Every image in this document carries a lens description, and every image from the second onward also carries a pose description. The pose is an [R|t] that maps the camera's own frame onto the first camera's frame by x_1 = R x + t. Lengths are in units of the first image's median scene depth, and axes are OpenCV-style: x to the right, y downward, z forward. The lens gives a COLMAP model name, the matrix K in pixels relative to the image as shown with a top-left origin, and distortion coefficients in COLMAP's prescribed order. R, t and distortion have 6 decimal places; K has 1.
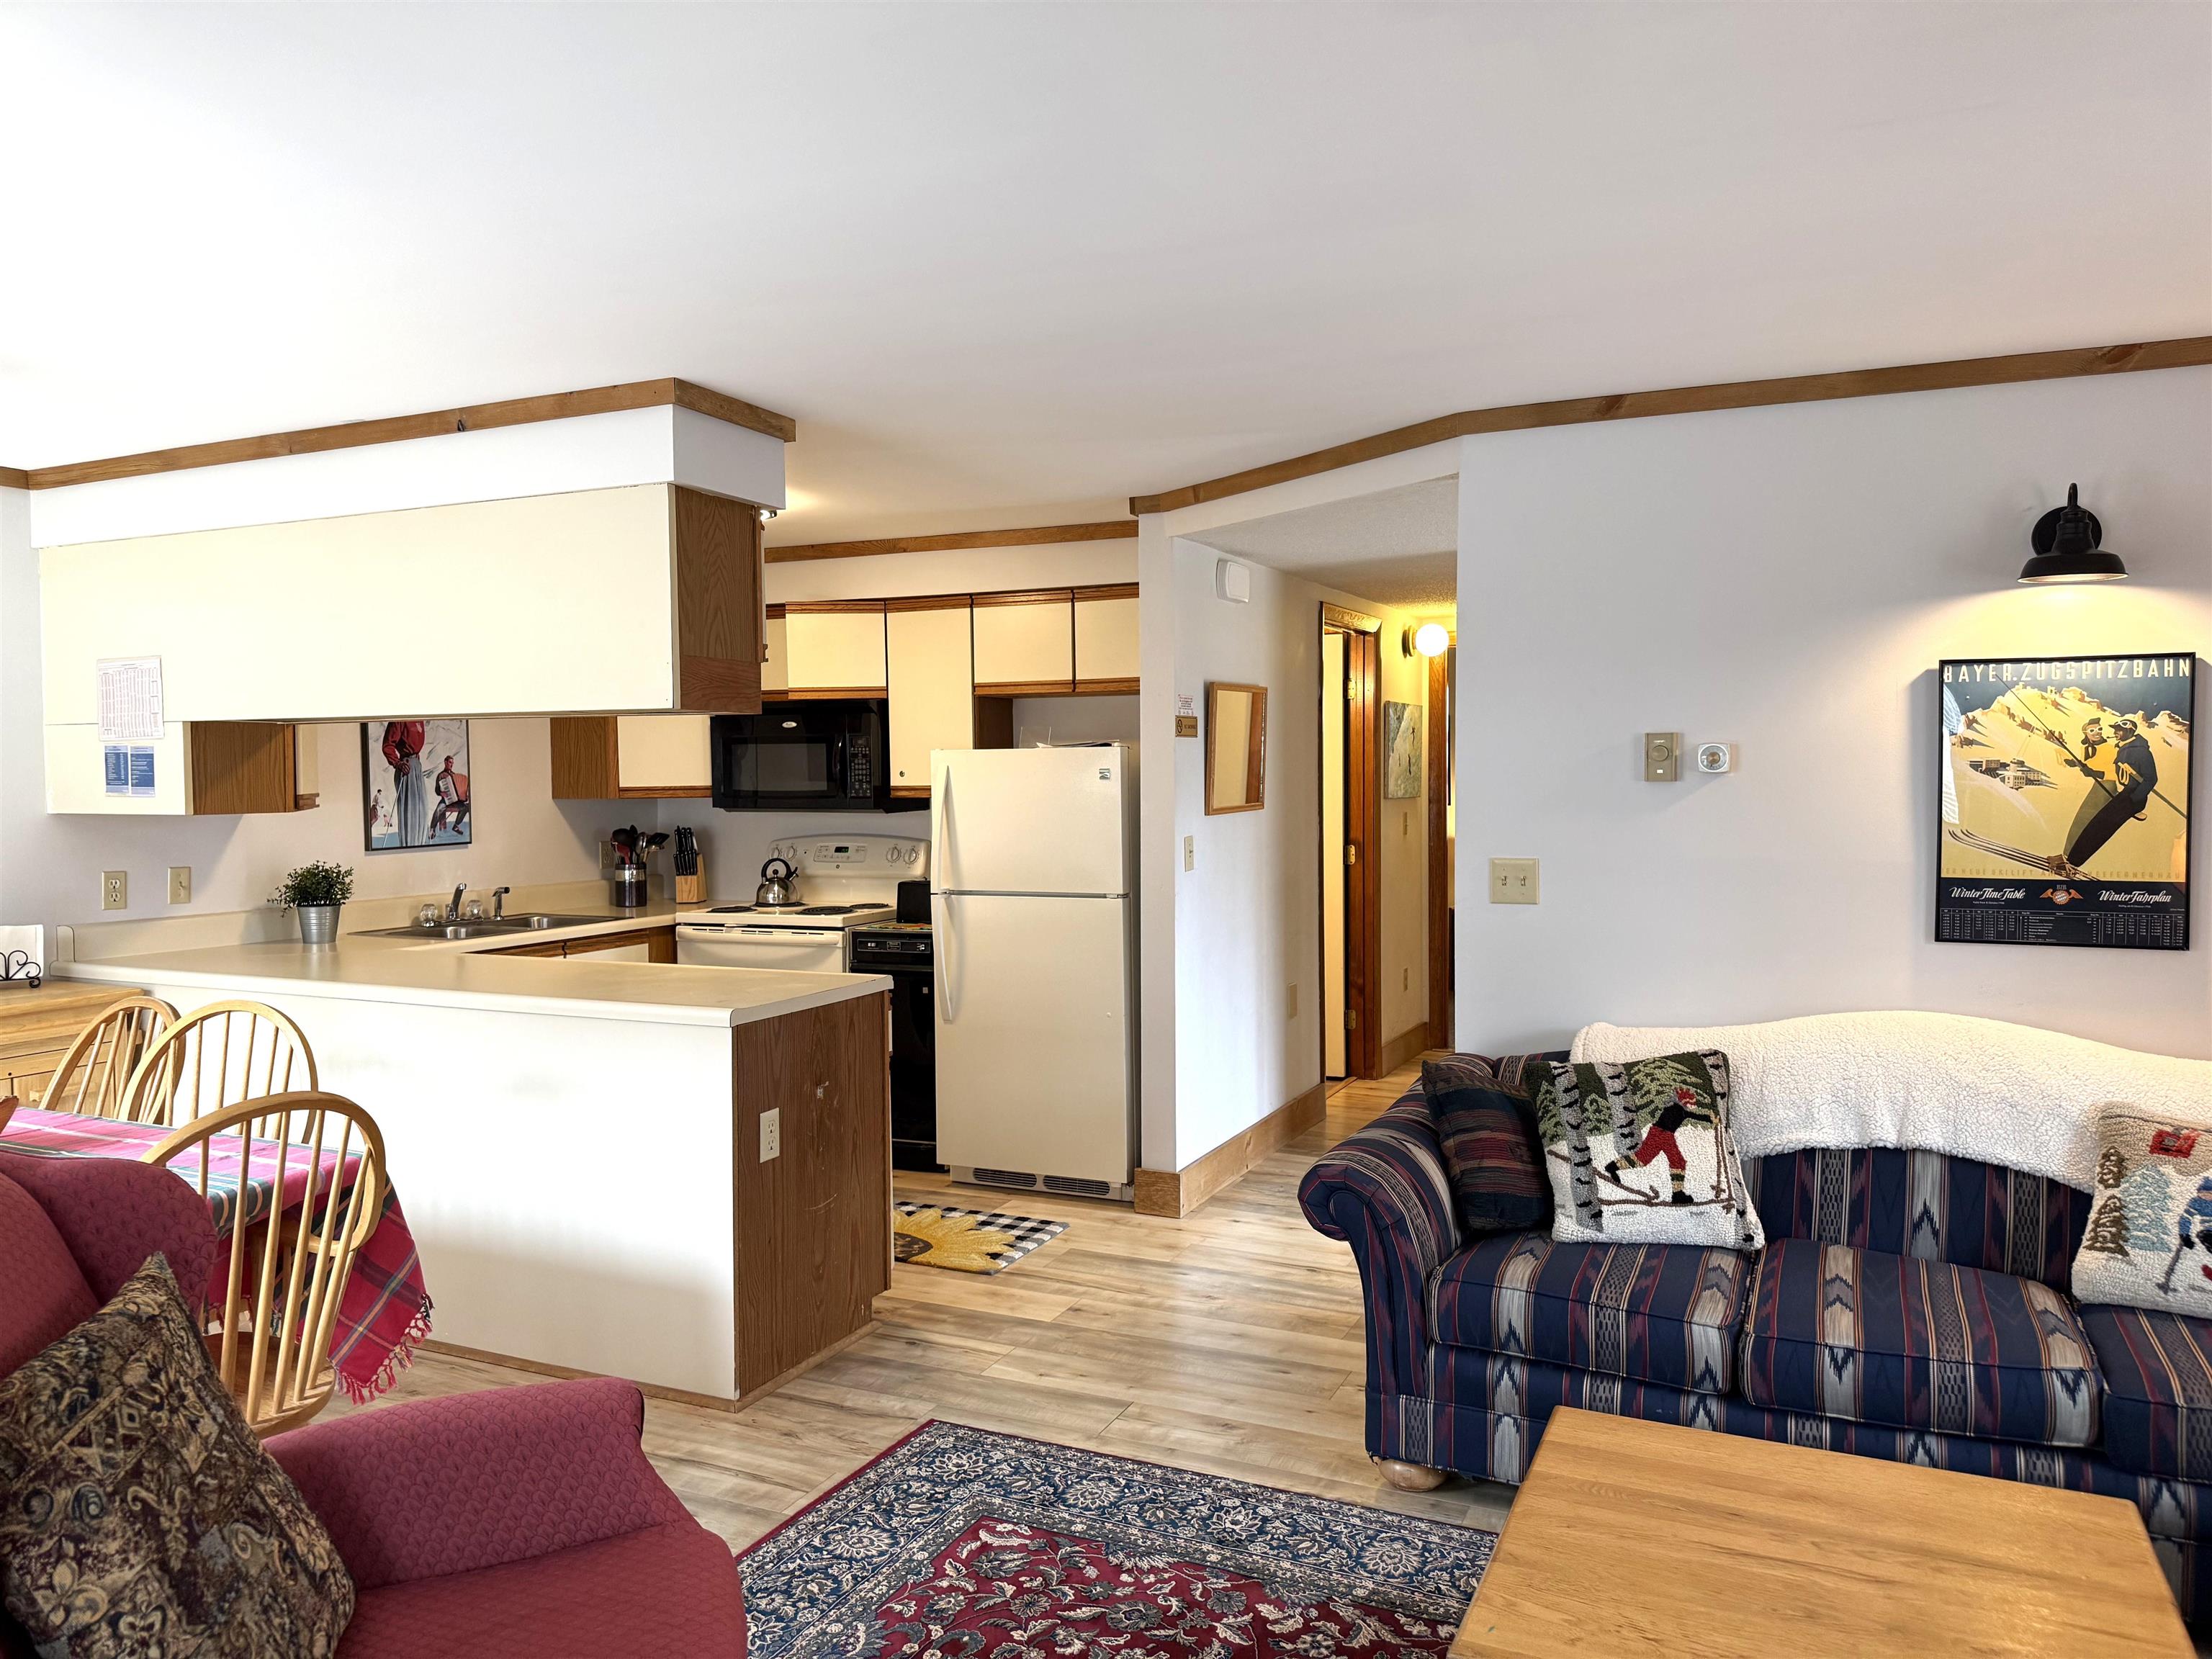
lens RADIAL K [[1551.4, 0, 1103.3], [0, 1551.4, 825.6], [0, 0, 1]] dist [0.071068, -0.092374]
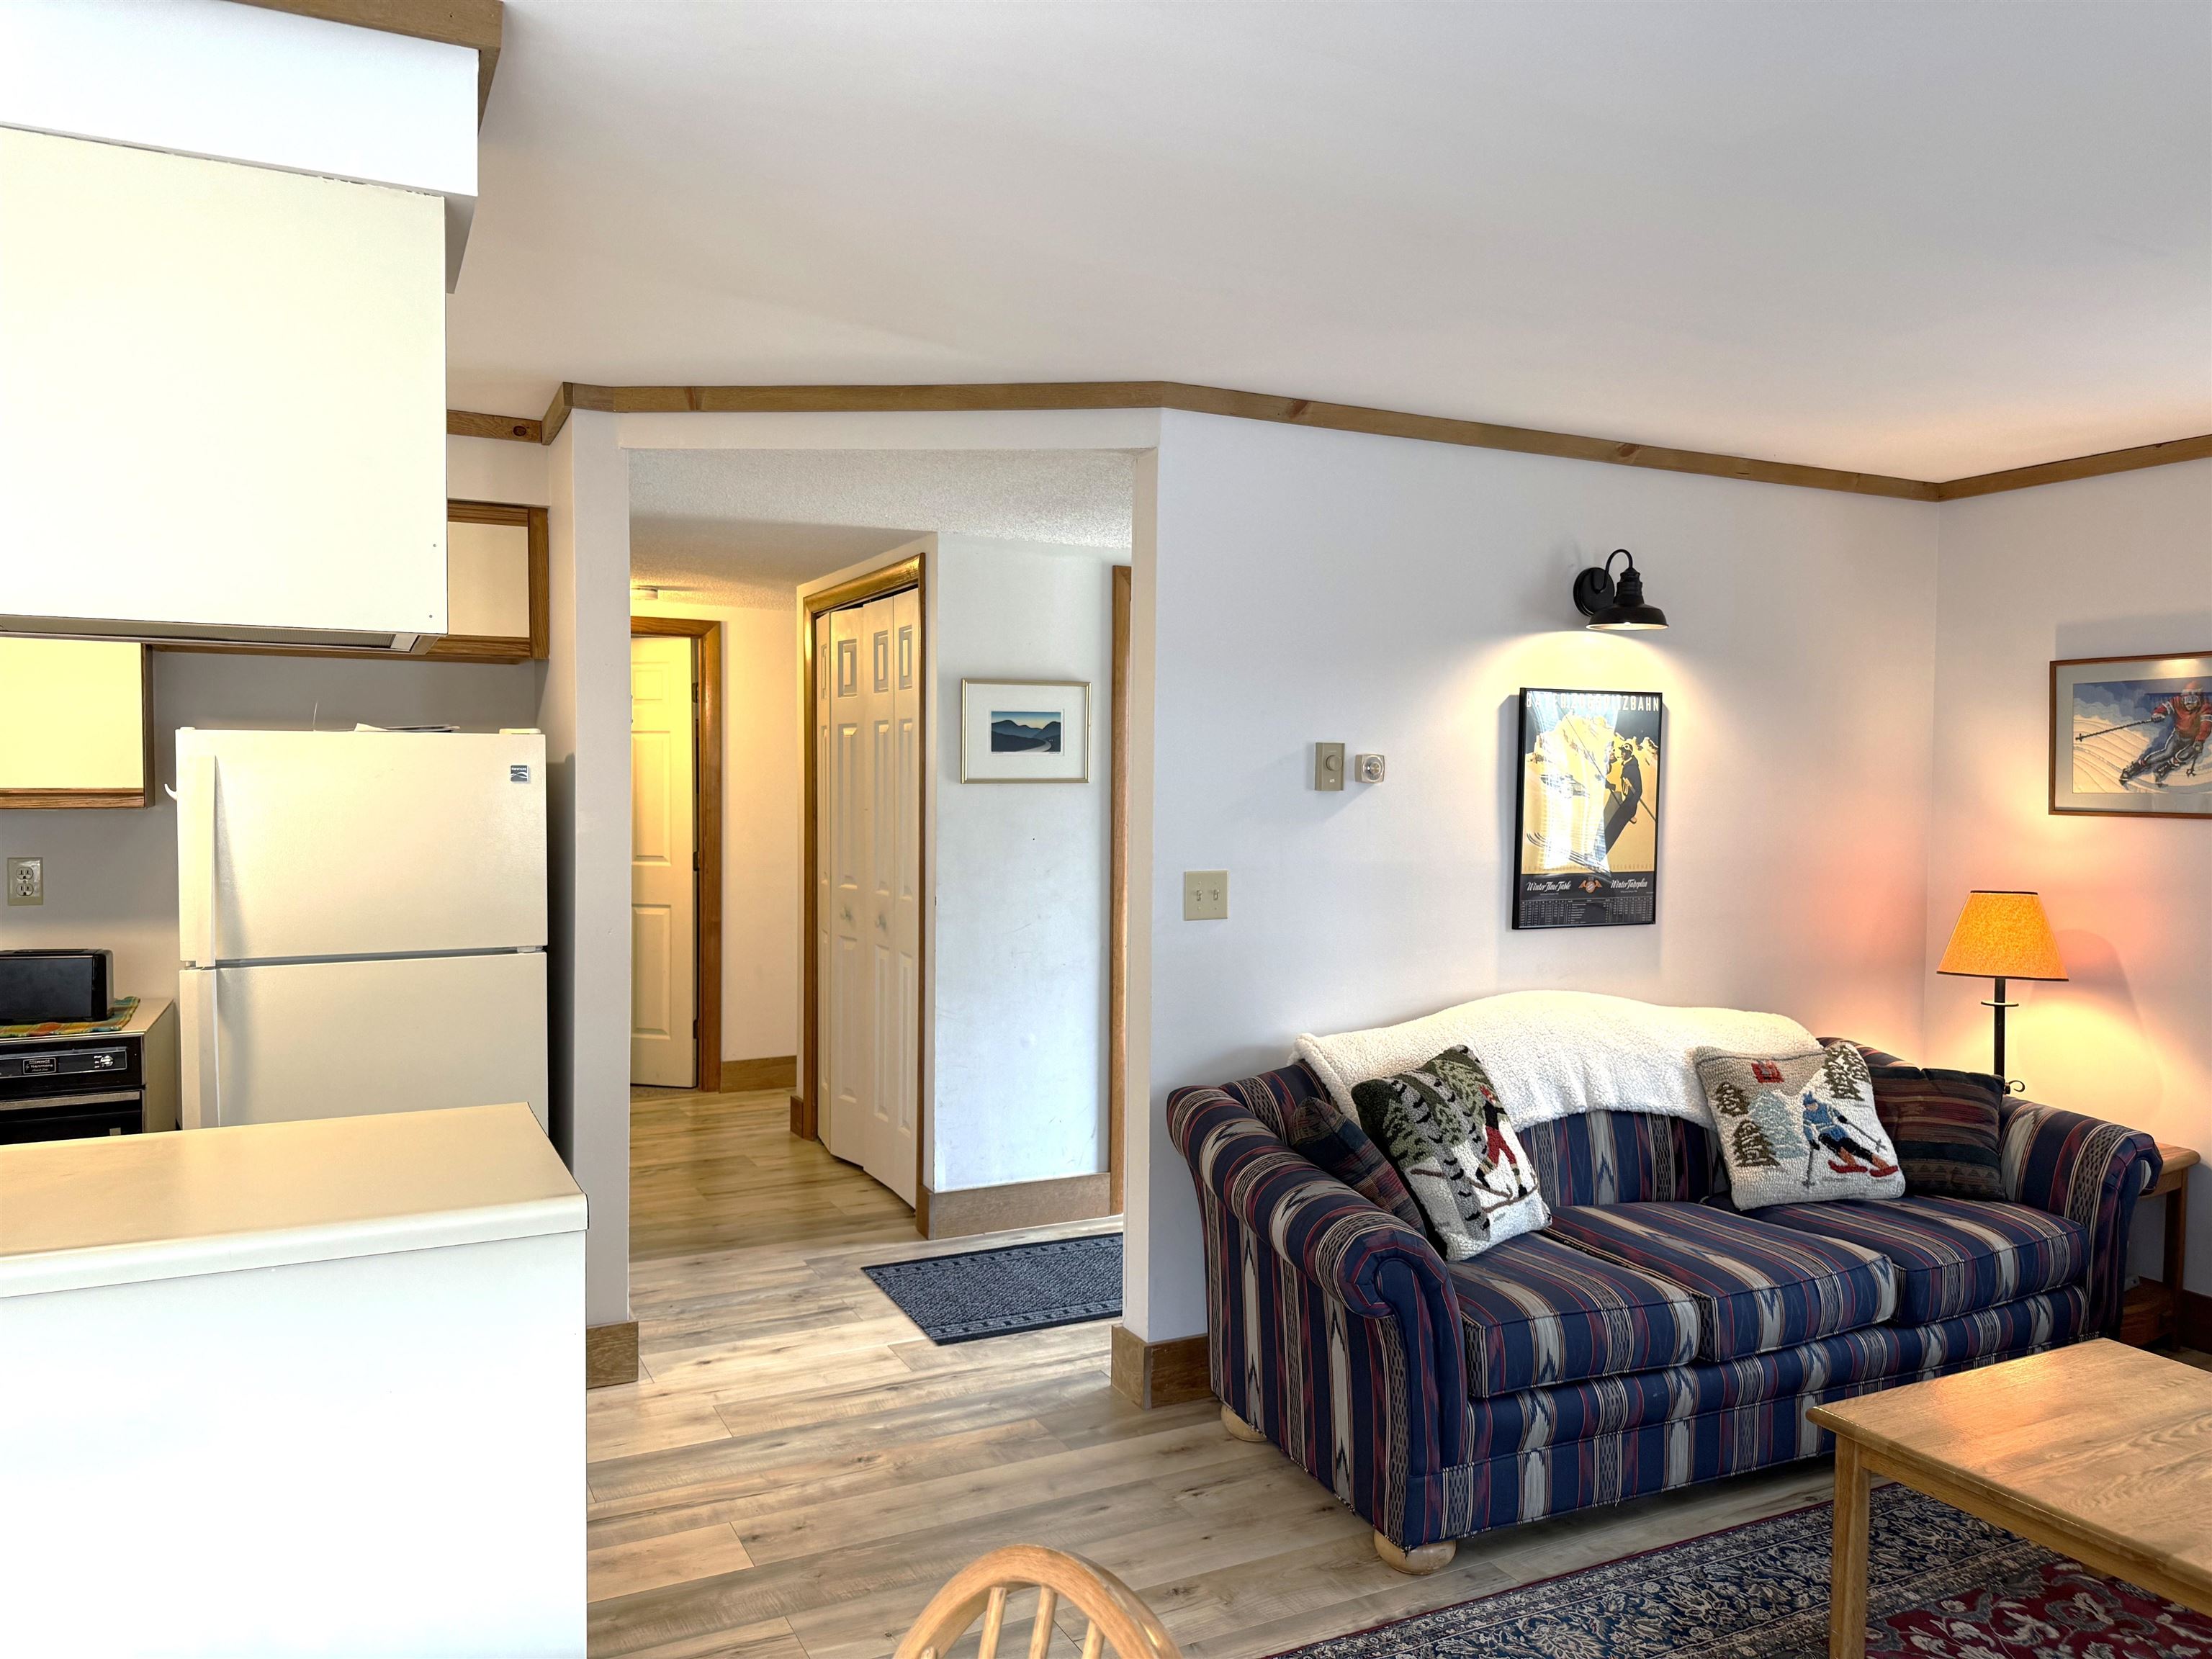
lens RADIAL K [[1551.4, 0, 1104.0], [0, 1551.4, 836.9], [0, 0, 1]] dist [0.071068, -0.092374]
pose [[0.621406, -0.017589, 0.783291, -0.393260], [0.016793, 0.999817, 0.009129, -0.007343], [-0.783309, 0.007481, 0.621588, 0.366990]]
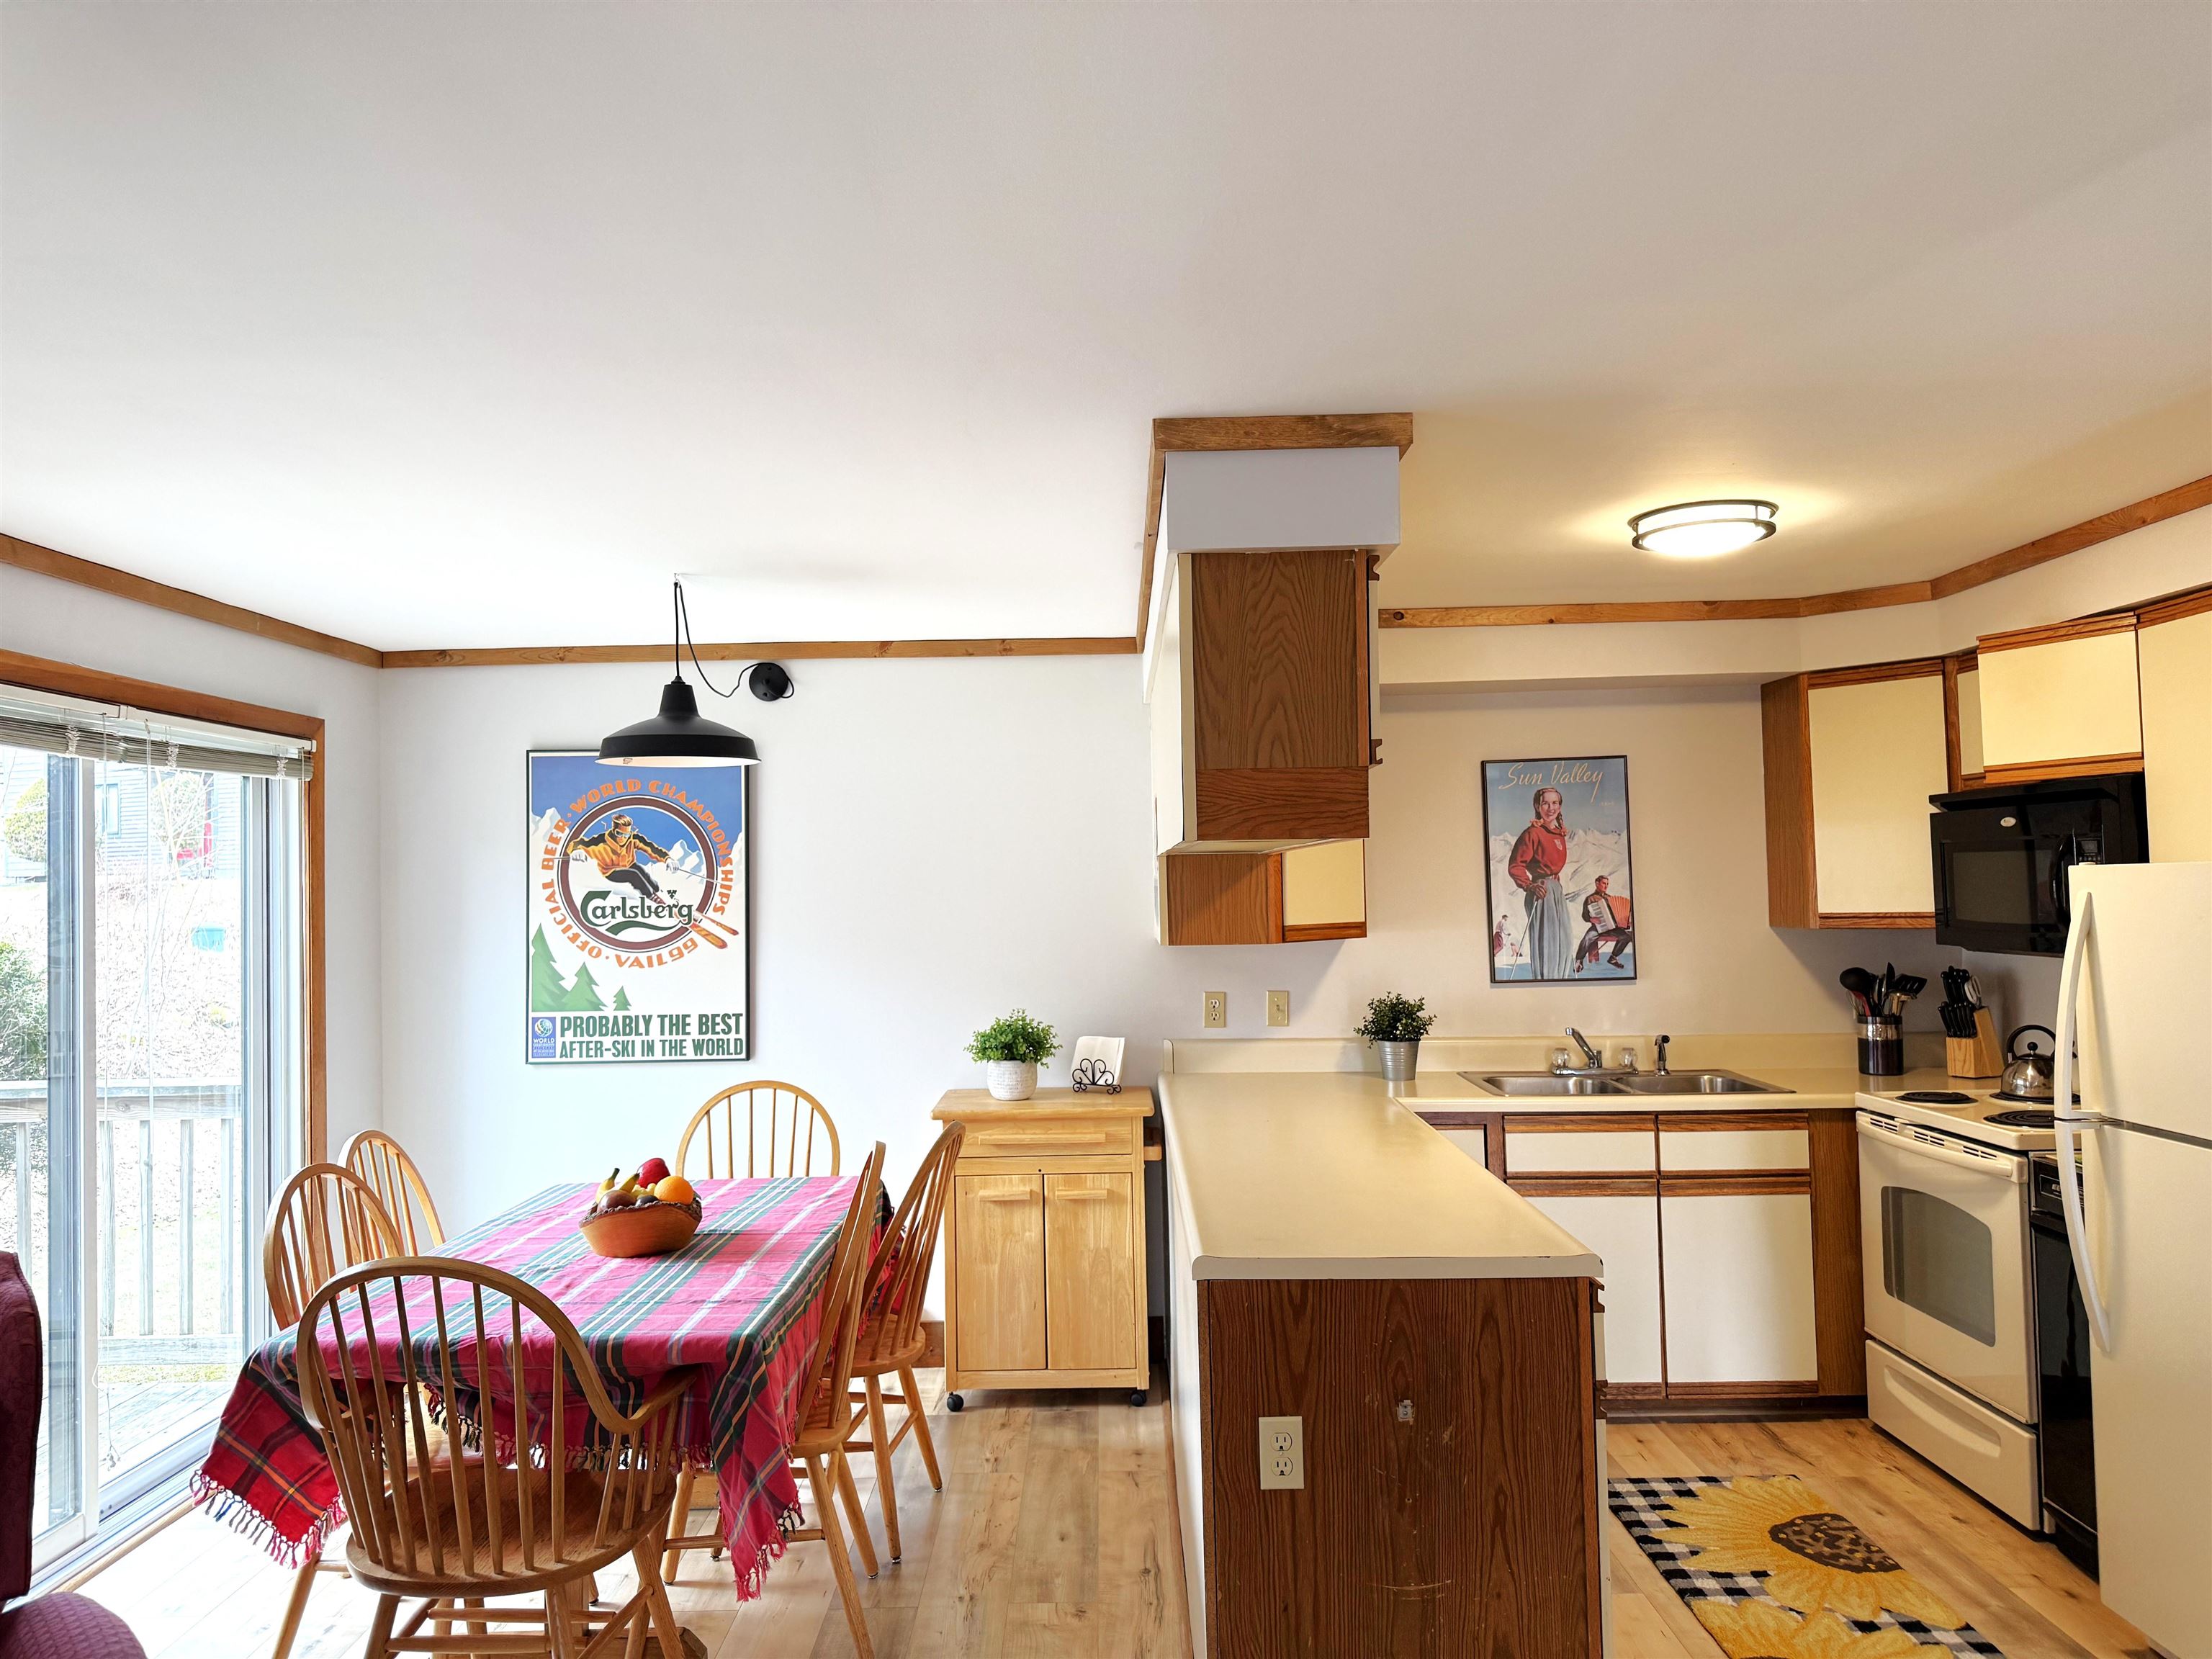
lens RADIAL K [[1551.4, 0, 1097.0], [0, 1551.4, 832.0], [0, 0, 1]] dist [0.071068, -0.092374]
pose [[0.415495, -0.030810, -0.909074, 0.288355], [-0.015038, 0.999057, -0.040733, -0.034572], [0.909471, 0.030595, 0.414640, 0.463583]]
